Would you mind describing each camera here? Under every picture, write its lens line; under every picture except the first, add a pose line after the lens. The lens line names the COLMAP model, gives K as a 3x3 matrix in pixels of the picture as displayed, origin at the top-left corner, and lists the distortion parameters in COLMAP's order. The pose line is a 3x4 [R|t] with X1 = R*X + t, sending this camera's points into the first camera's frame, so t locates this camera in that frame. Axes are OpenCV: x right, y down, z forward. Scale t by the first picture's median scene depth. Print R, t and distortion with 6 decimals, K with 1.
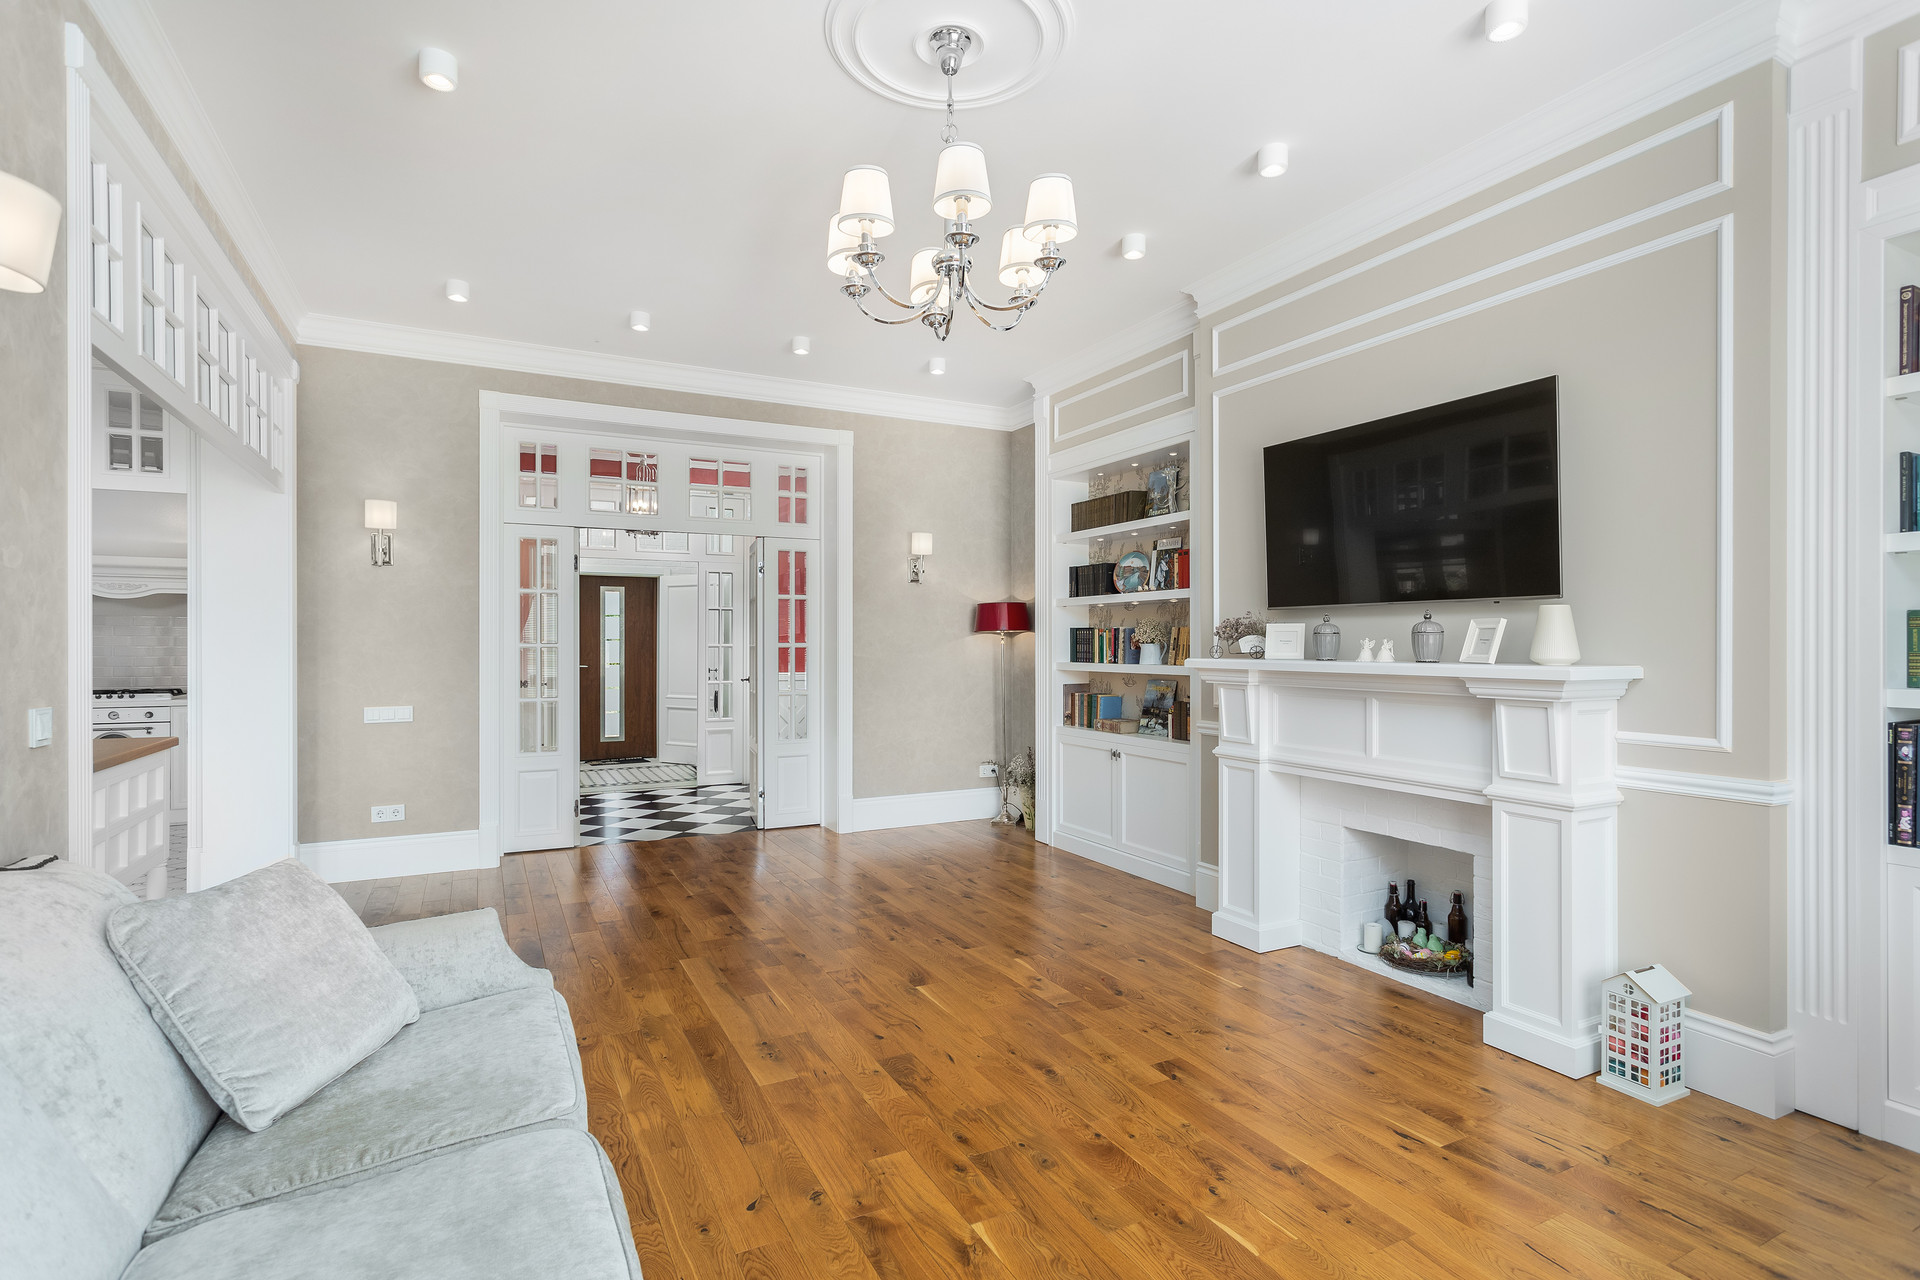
lens RADIAL K [[921.1, 0, 964.7], [0, 921.1, 643.7], [0, 0, 1]] dist [-0.001108, 0.000470]
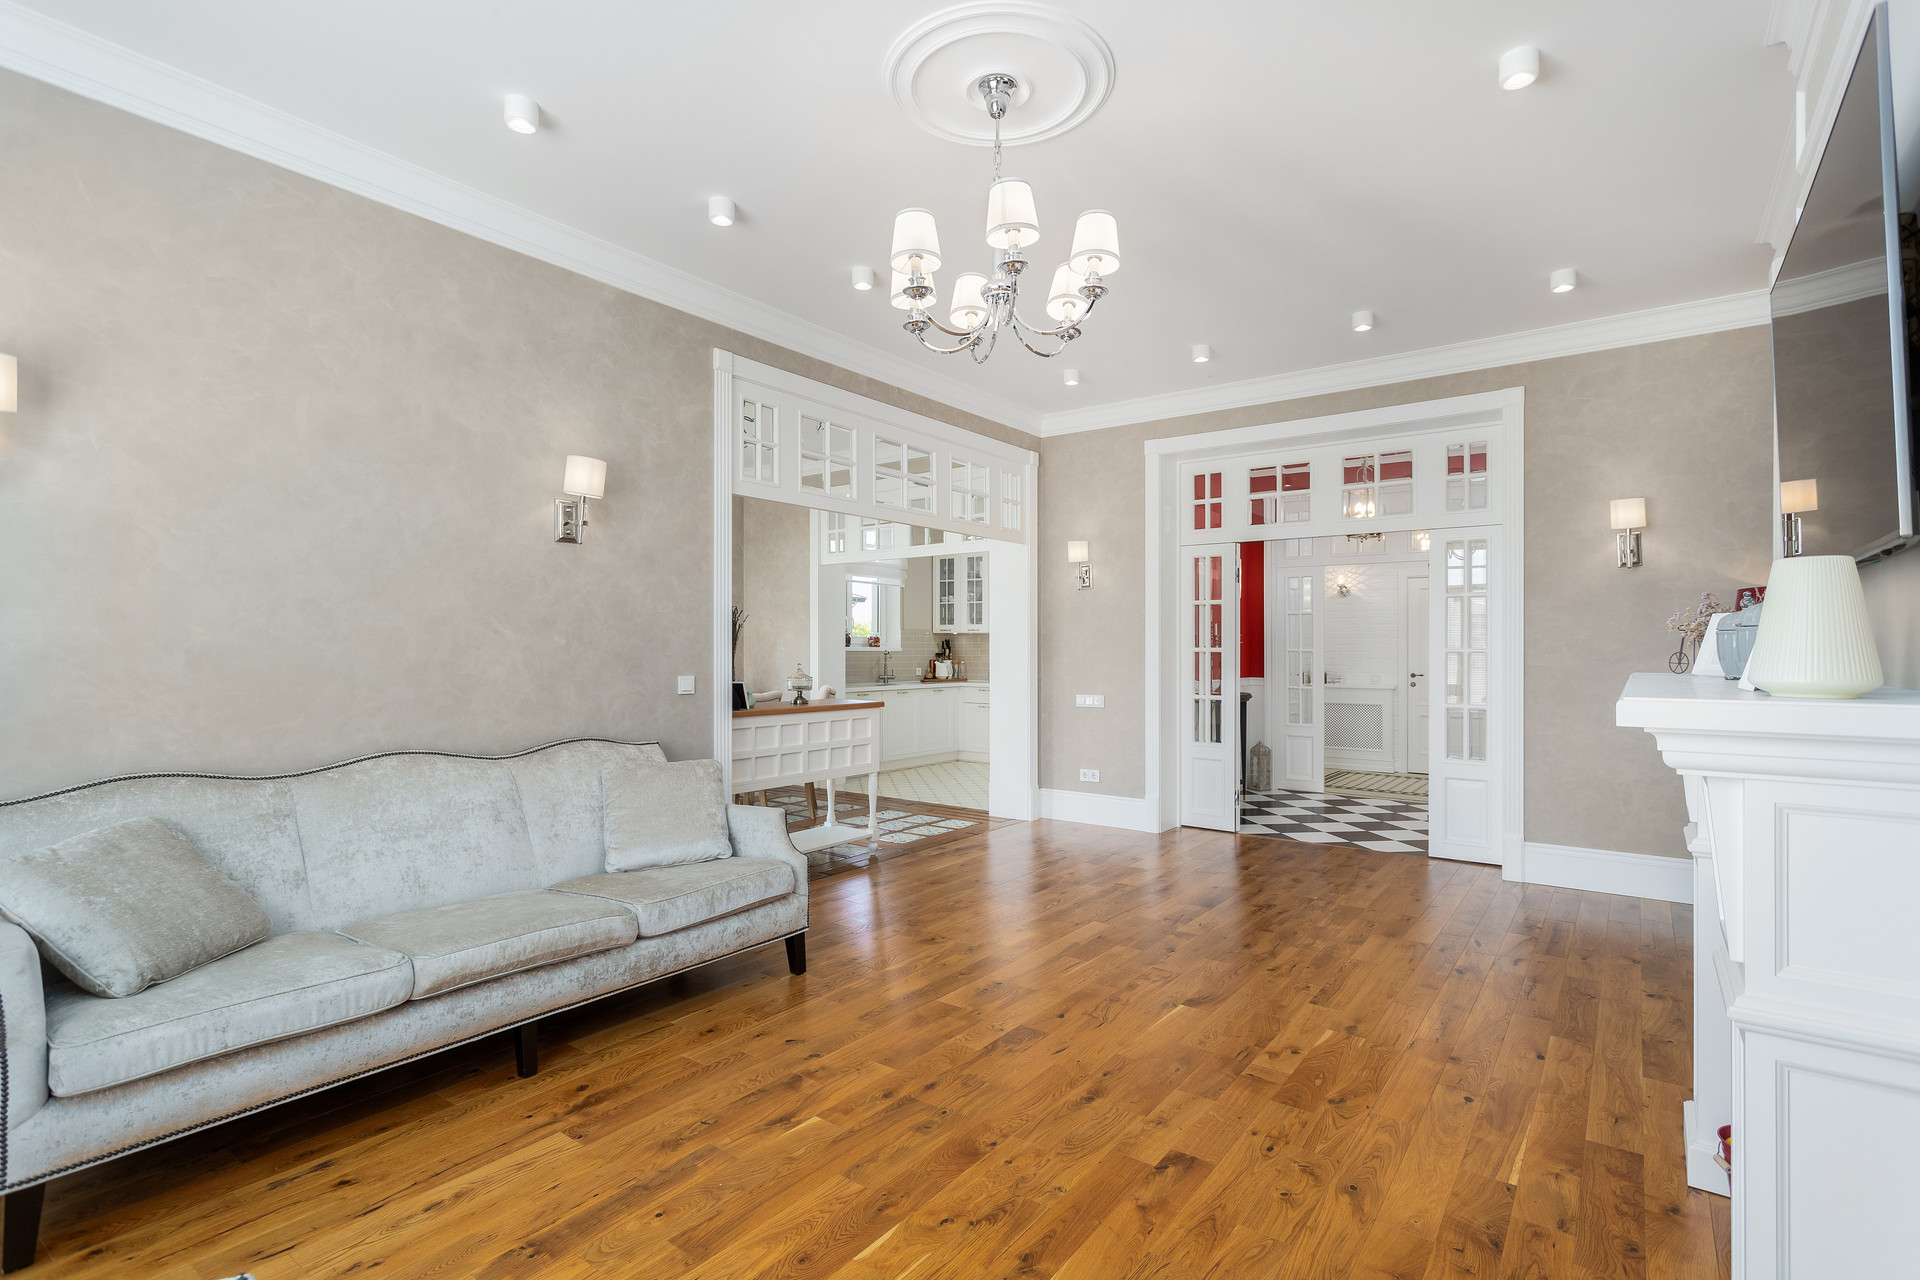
lens RADIAL K [[921.1, 0, 964.7], [0, 921.1, 643.7], [0, 0, 1]] dist [-0.001108, 0.000470]
pose [[0.436172, -0.002562, -0.899859, 0.723704], [-0.002695, 0.999988, -0.004153, 0.000200], [0.899859, 0.004237, 0.436160, 0.380974]]
